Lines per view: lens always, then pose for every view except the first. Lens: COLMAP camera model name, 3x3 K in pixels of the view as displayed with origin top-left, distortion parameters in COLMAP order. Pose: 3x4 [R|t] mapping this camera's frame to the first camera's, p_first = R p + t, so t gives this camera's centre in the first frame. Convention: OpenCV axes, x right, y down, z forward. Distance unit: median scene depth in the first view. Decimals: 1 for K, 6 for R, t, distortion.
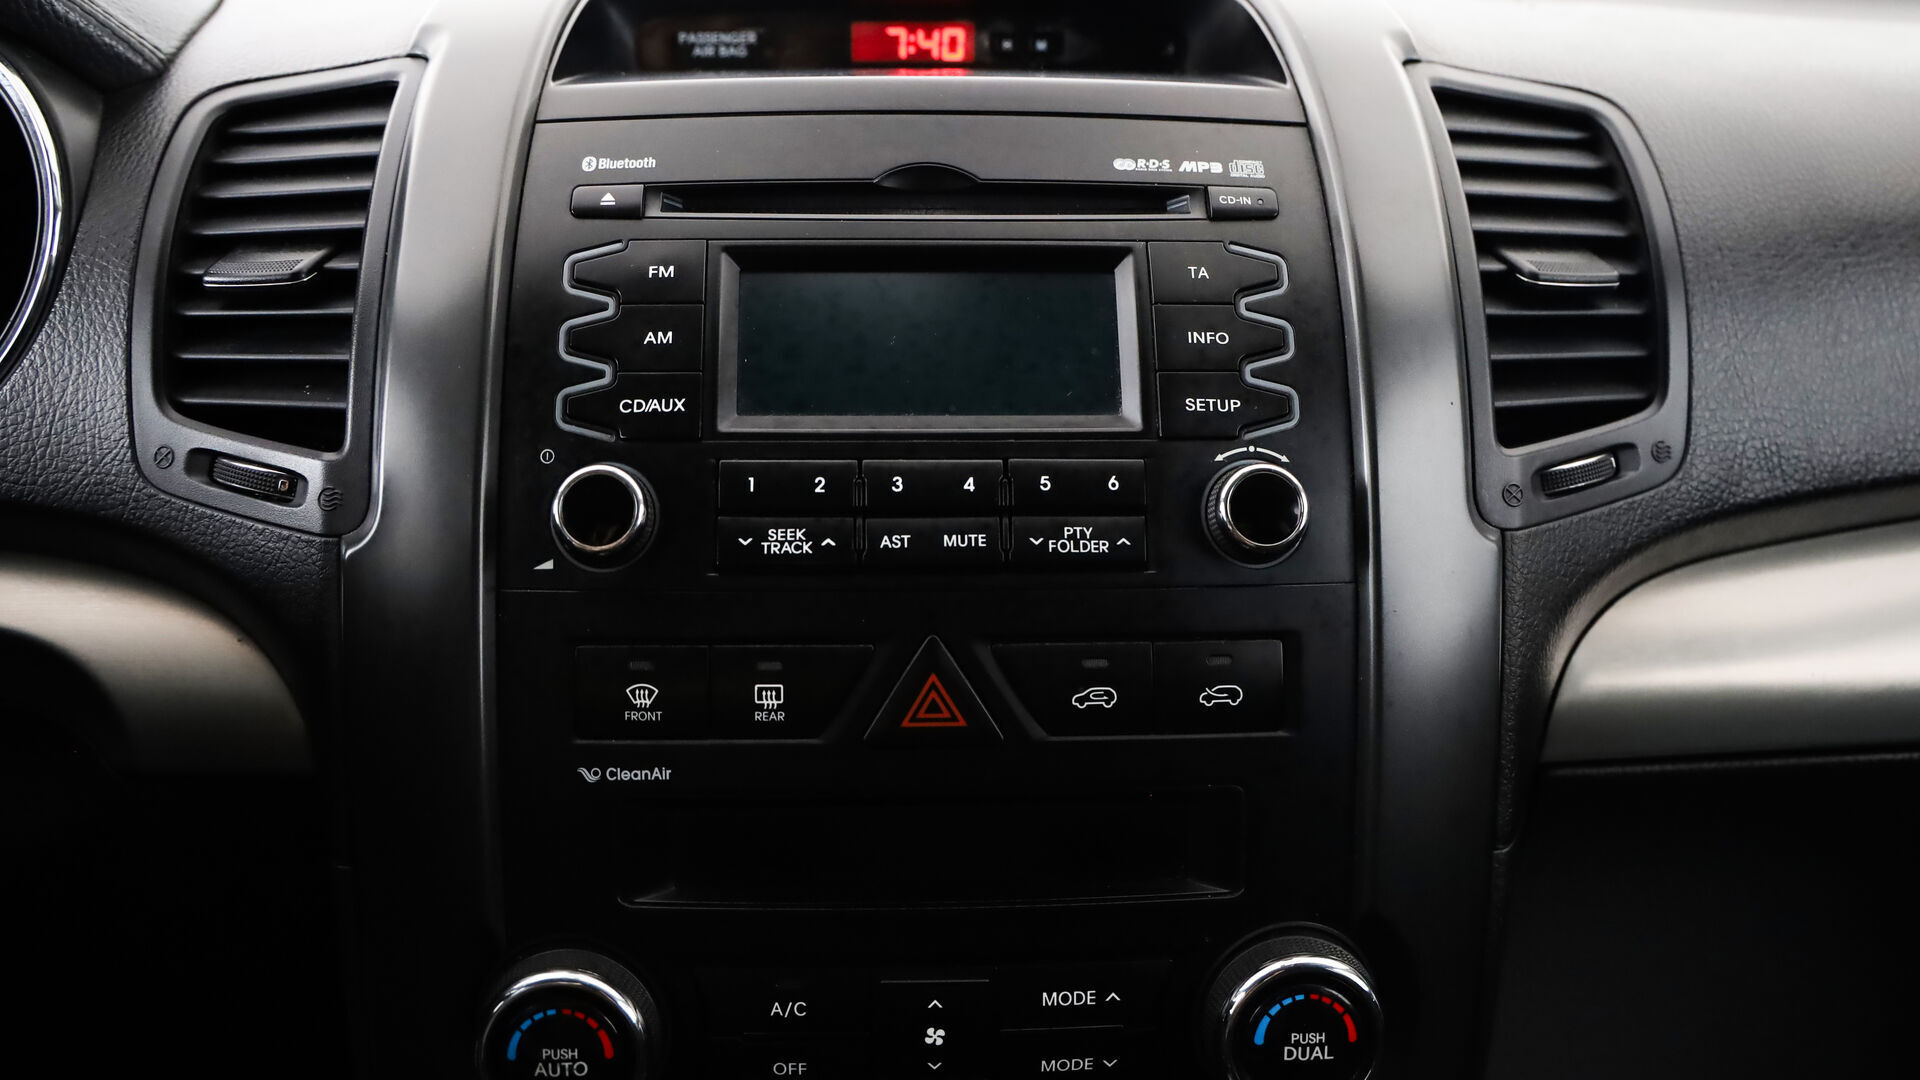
lens RADIAL K [[1429.3, 0, 922.4], [0, 1429.3, 525.9], [0, 0, 1]] dist [-0.035031, 0.000481]
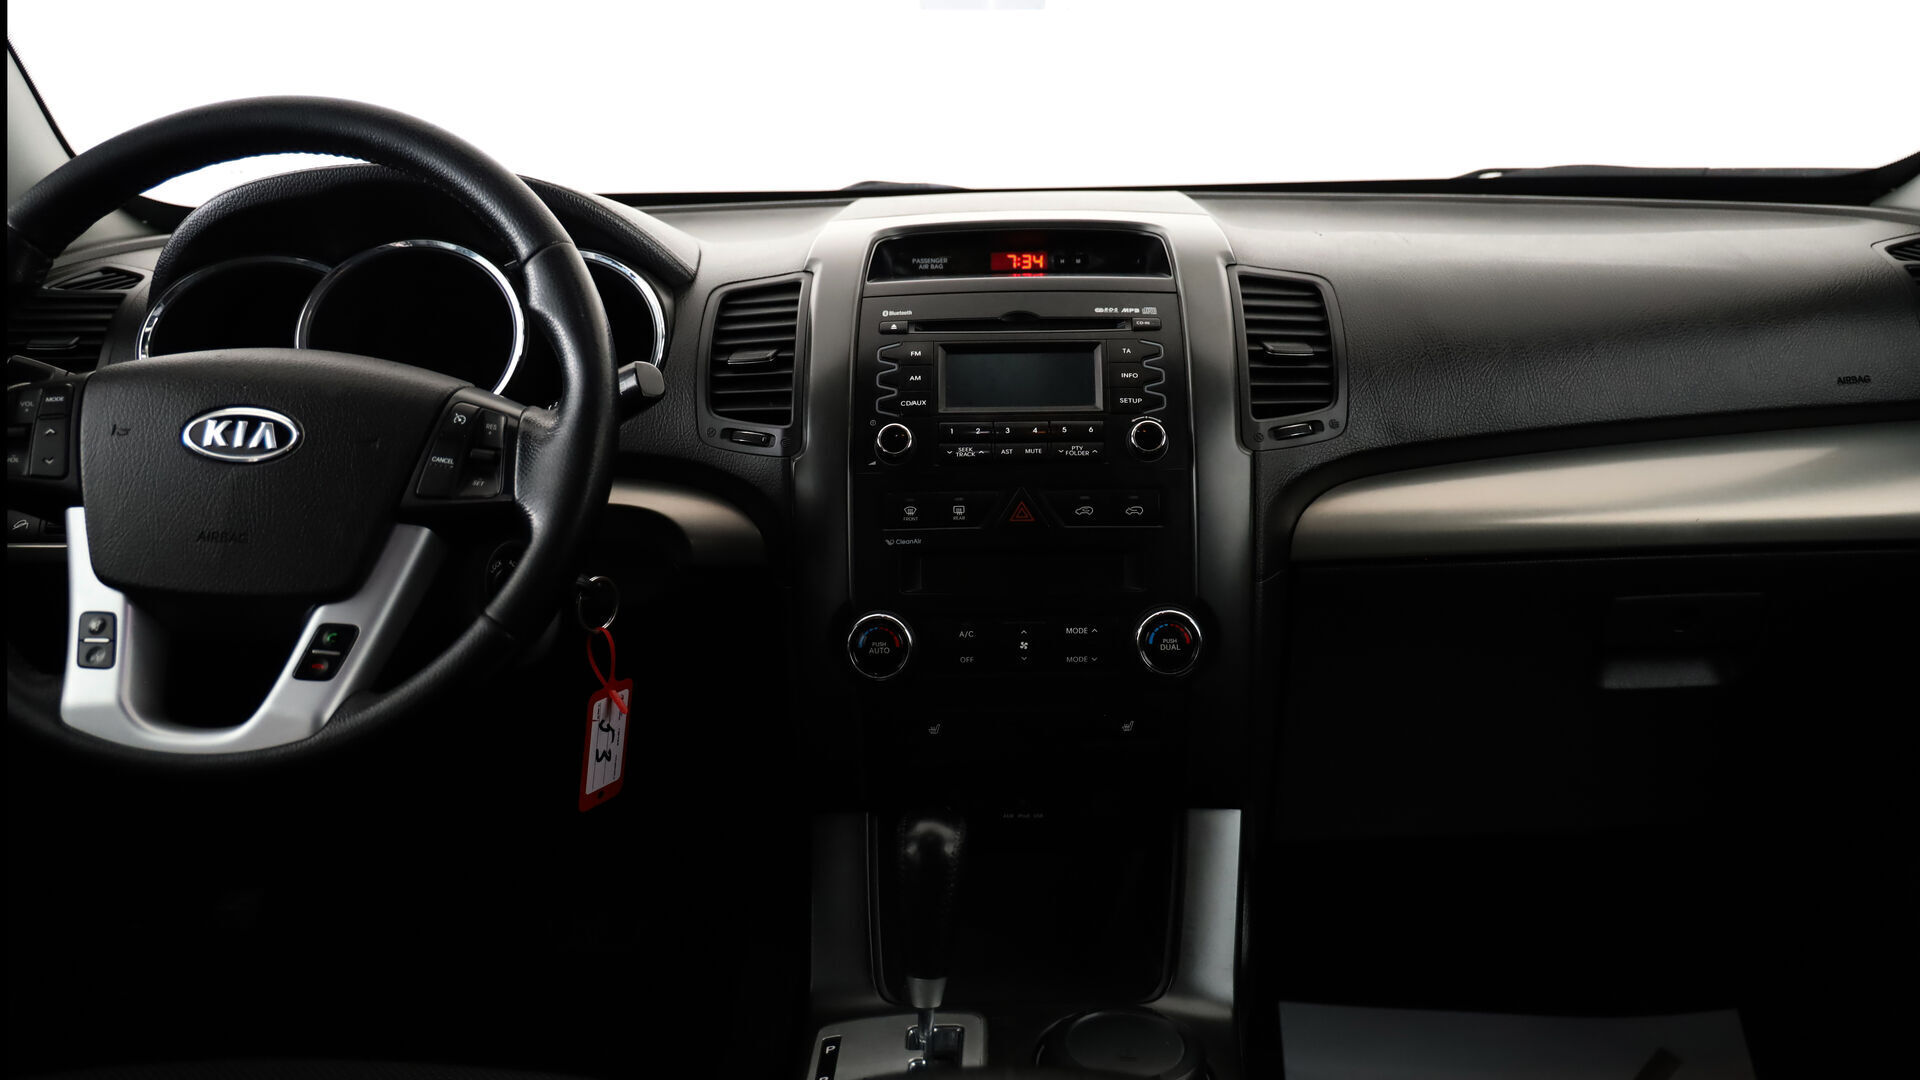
lens RADIAL K [[1527.3, 0, 960.0], [0, 1527.3, 540.0], [0, 0, 1]] dist [0.031808, 0.001148]
pose [[0.997826, -0.008406, -0.065371, 0.072705], [0.000325, 0.992449, -0.122658, 0.487521], [0.065909, 0.122370, 0.990294, -1.663105]]
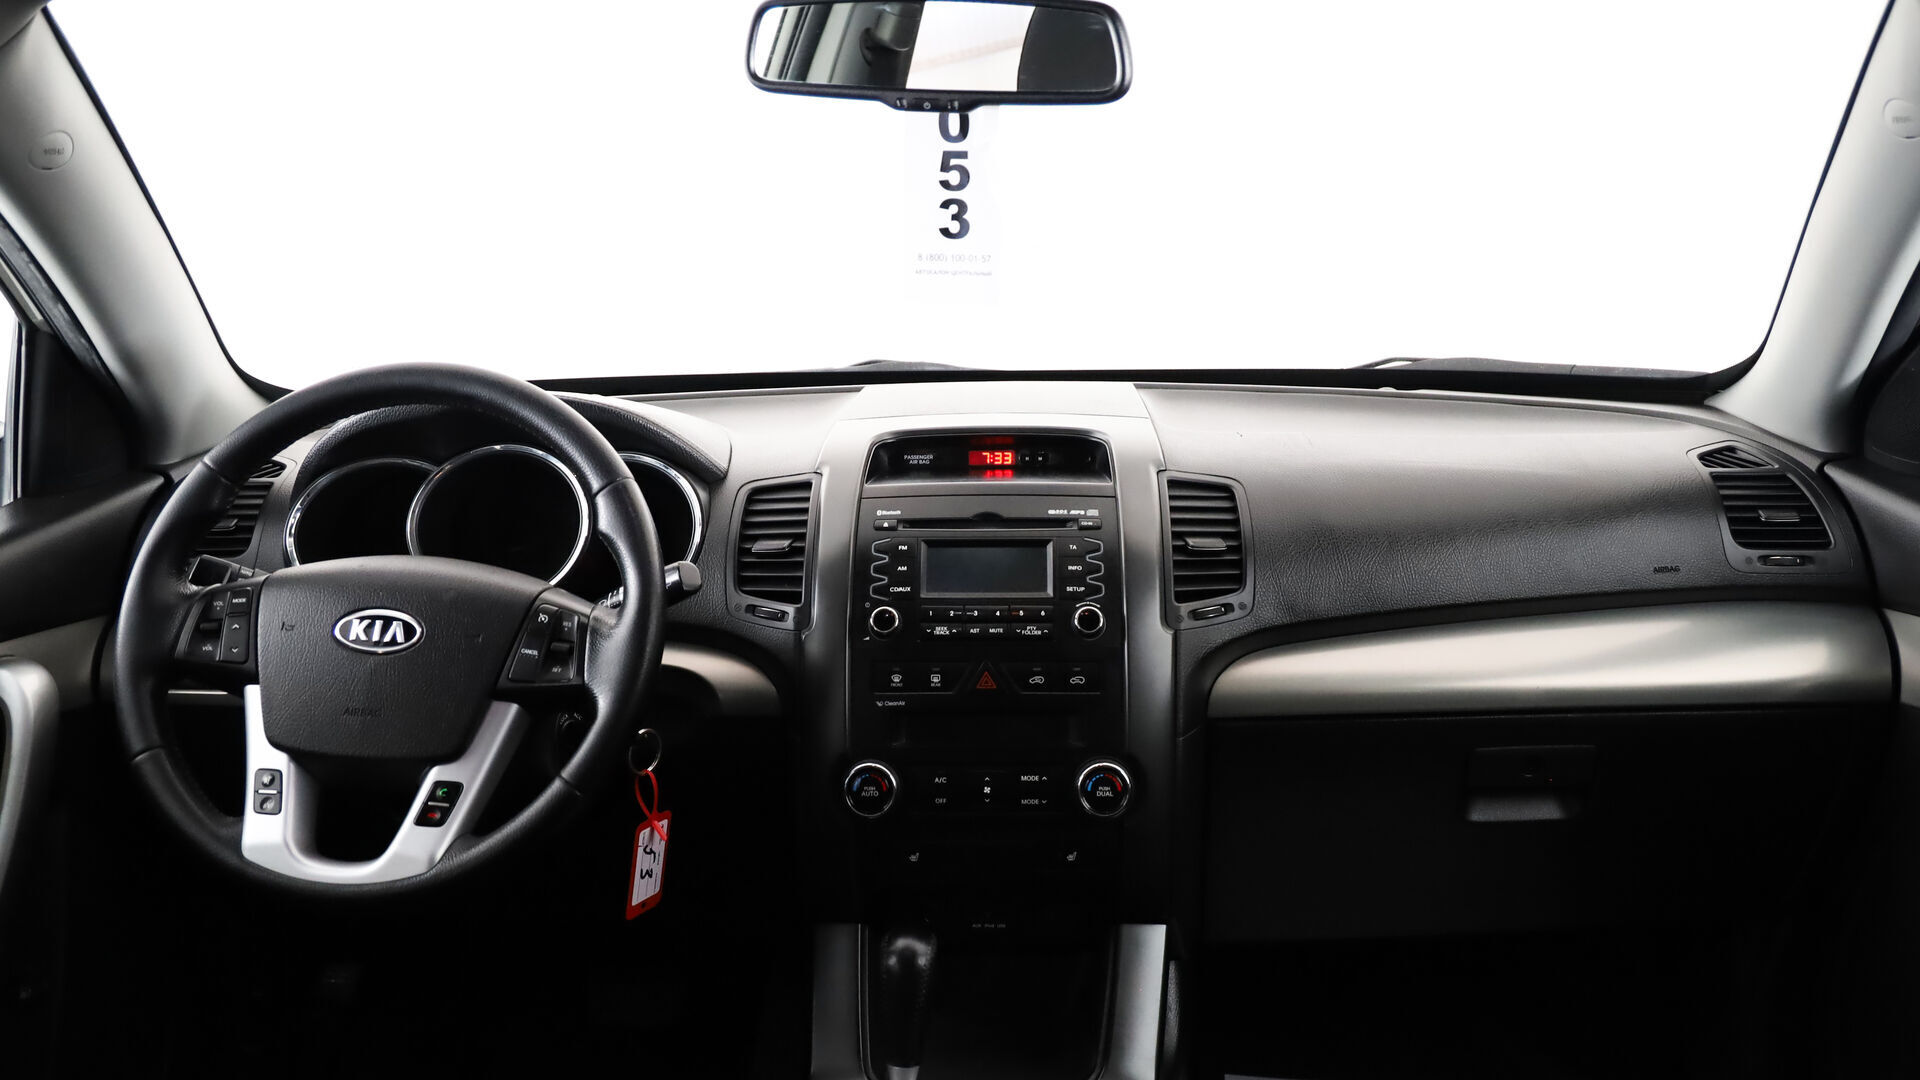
lens RADIAL K [[1537.0, 0, 953.8], [0, 1537.0, 467.9], [0, 0, 1]] dist [-0.009754, -0.004245]
pose [[0.996189, -0.008625, -0.086798, 0.226923], [-0.008156, 0.981530, -0.191135, 0.298616], [0.086844, 0.191114, 0.977719, -2.355094]]
